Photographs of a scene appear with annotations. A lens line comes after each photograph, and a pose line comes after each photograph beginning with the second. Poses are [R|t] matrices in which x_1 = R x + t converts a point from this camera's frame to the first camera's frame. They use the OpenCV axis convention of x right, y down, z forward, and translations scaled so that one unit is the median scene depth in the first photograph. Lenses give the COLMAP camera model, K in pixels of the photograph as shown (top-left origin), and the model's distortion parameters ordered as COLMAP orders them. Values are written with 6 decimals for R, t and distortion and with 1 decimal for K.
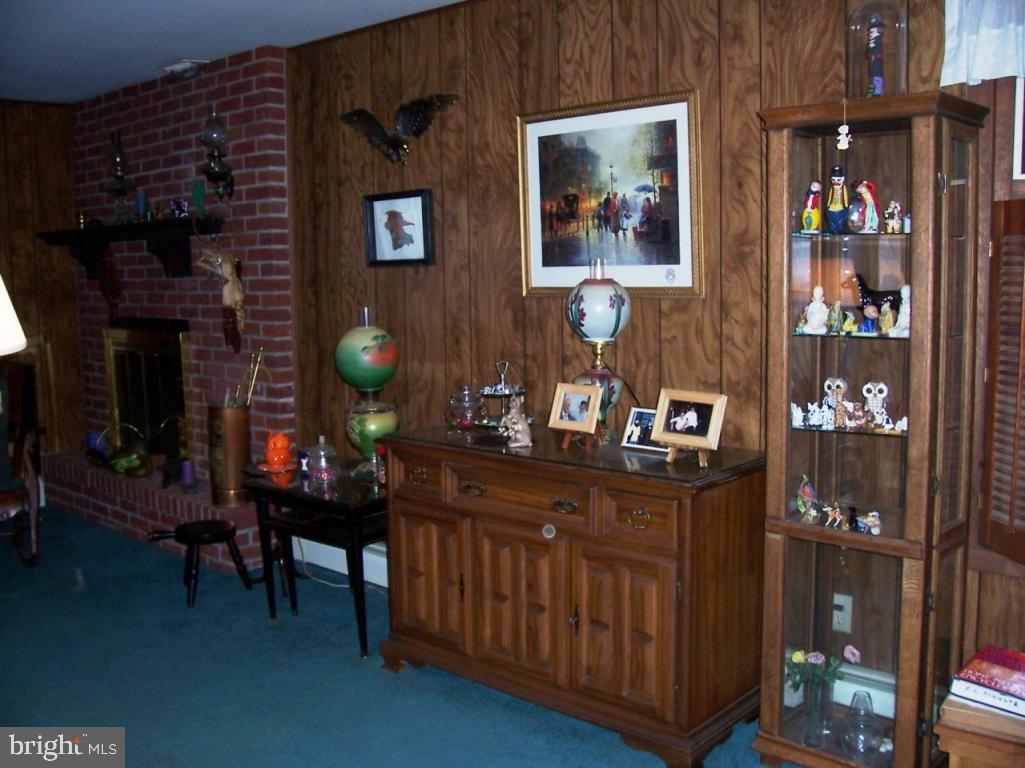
lens RADIAL K [[1014.7, 0, 511.7], [0, 1014.7, 389.1], [0, 0, 1]] dist [-0.114422, 0.000000]
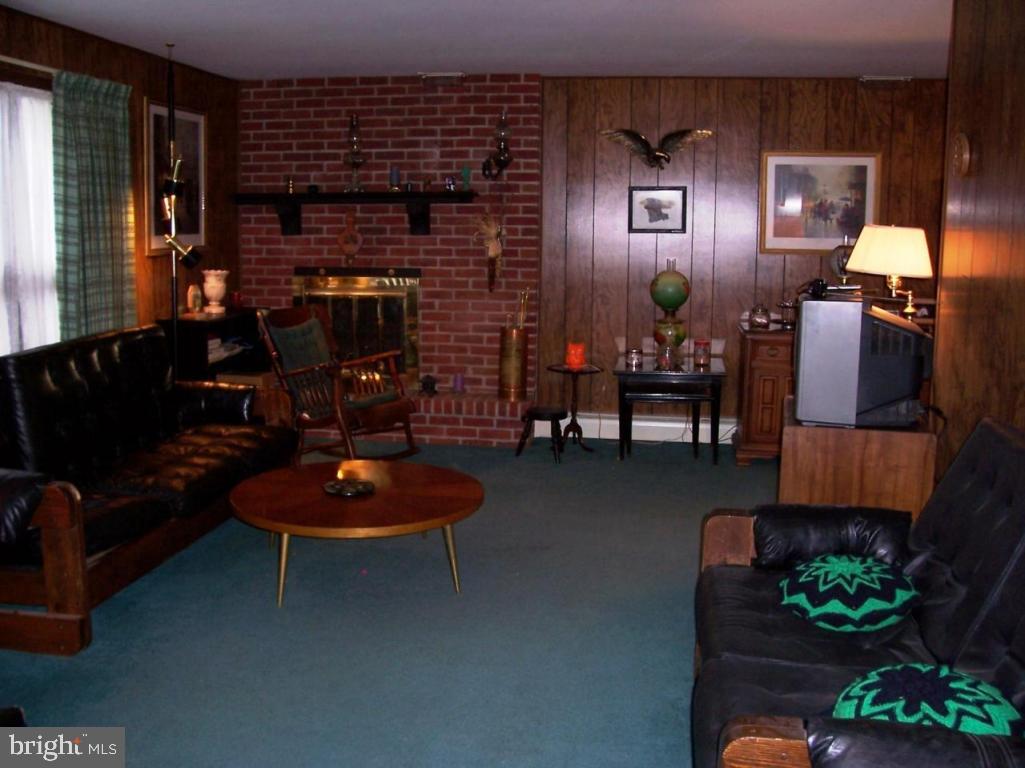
lens RADIAL K [[1014.7, 0, 518.5], [0, 1014.7, 430.9], [0, 0, 1]] dist [-0.114422, 0.000000]
pose [[0.828764, -0.088091, 0.552622, -1.080670], [0.045824, 0.994899, 0.089870, 0.032490], [-0.557719, -0.049158, 0.828573, -0.190581]]
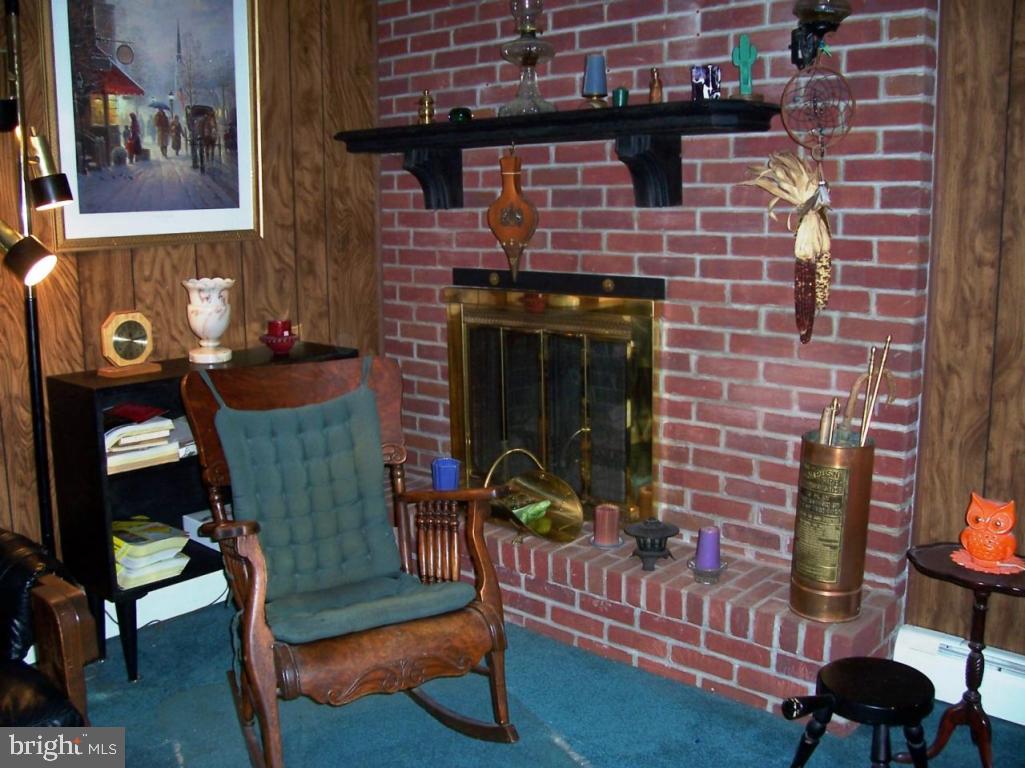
lens RADIAL K [[1014.7, 0, 517.3], [0, 1014.7, 385.8], [0, 0, 1]] dist [-0.114422, 0.000000]
pose [[0.999803, 0.001313, 0.019791, -0.471866], [-0.002462, 0.998304, 0.058157, -0.045906], [-0.019681, -0.058194, 0.998111, 0.451478]]
